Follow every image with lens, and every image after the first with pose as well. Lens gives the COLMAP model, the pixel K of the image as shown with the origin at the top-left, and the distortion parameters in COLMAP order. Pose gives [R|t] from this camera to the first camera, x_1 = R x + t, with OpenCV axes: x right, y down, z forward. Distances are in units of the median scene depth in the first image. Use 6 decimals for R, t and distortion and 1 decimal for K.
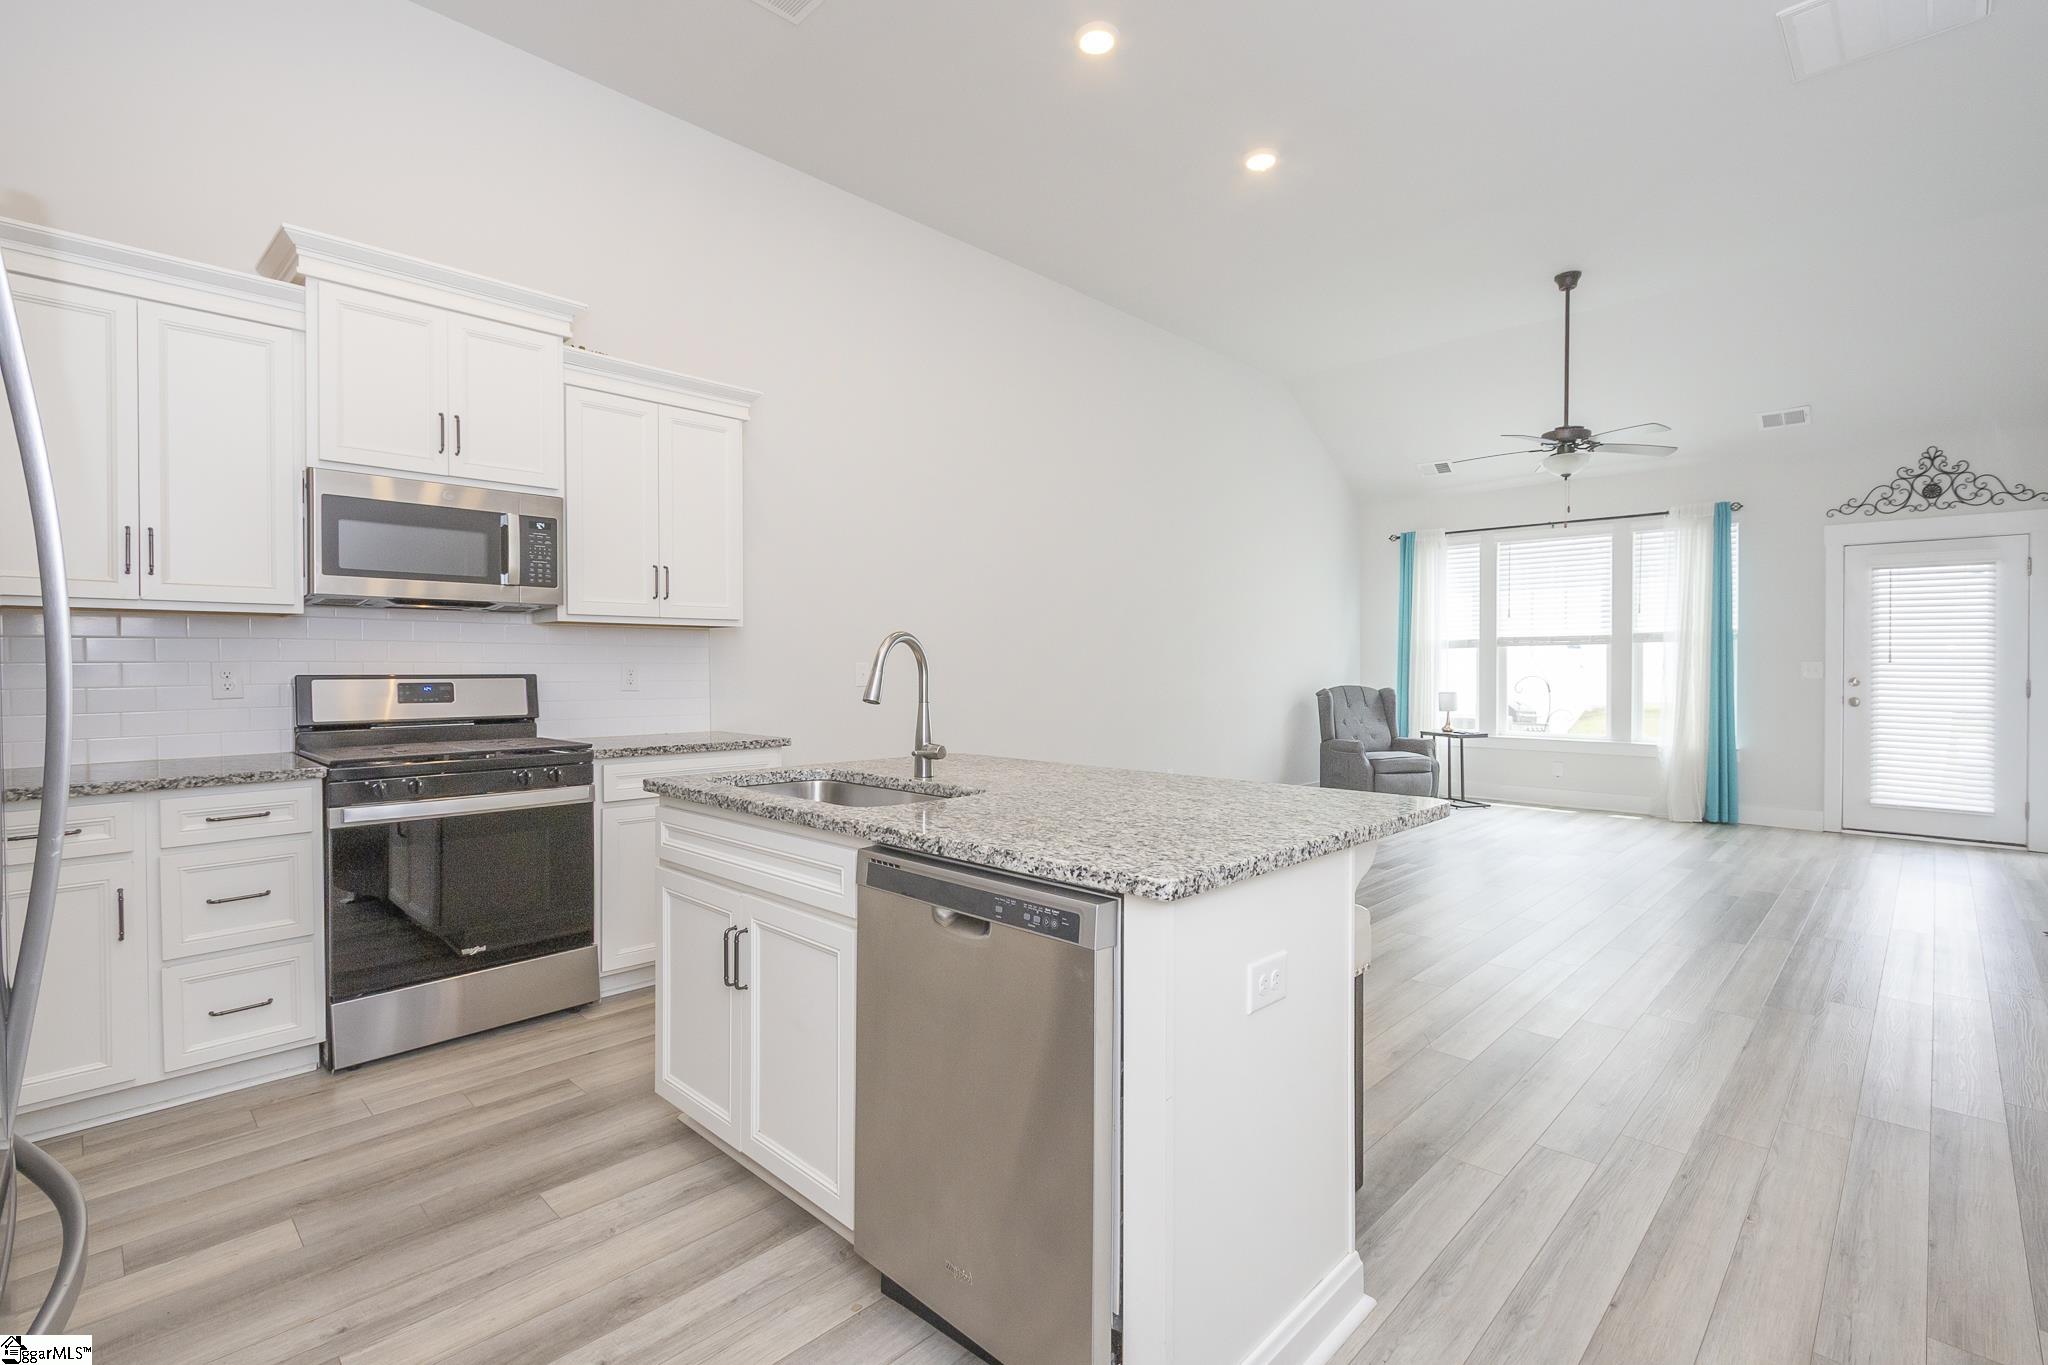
lens RADIAL K [[938.0, 0, 1033.5], [0, 938.0, 673.8], [0, 0, 1]] dist [-0.000947, 0.000453]
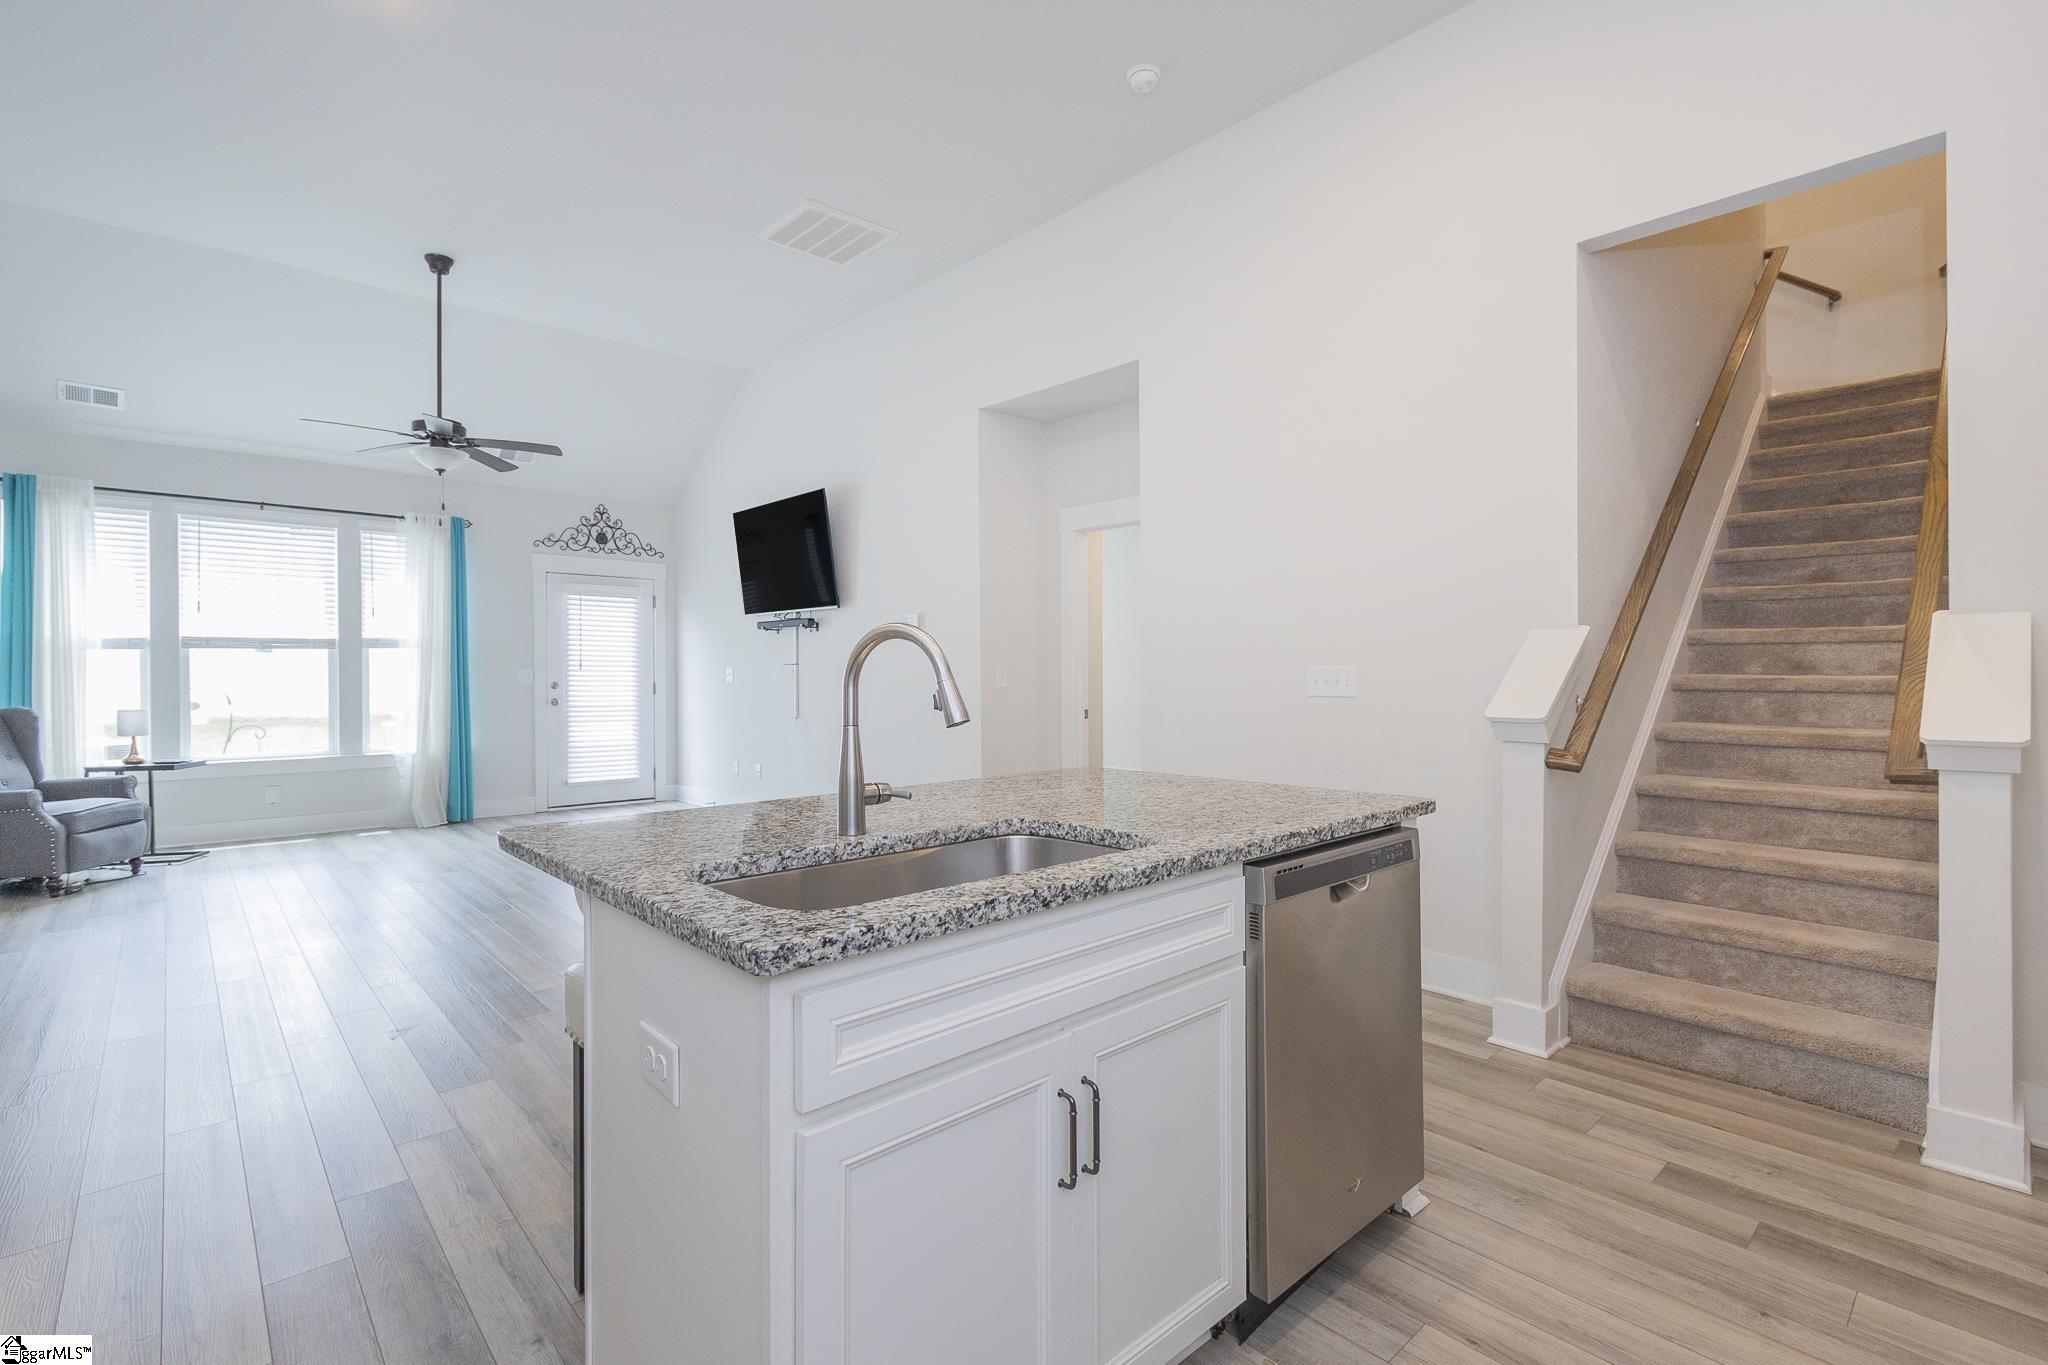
lens RADIAL K [[938.0, 0, 1028.0], [0, 938.0, 677.3], [0, 0, 1]] dist [-0.000947, 0.000453]
pose [[0.048440, -0.006479, 0.998805, -0.306676], [0.011599, 0.999915, 0.005924, -0.001932], [-0.998759, 0.011298, 0.048511, 0.327438]]
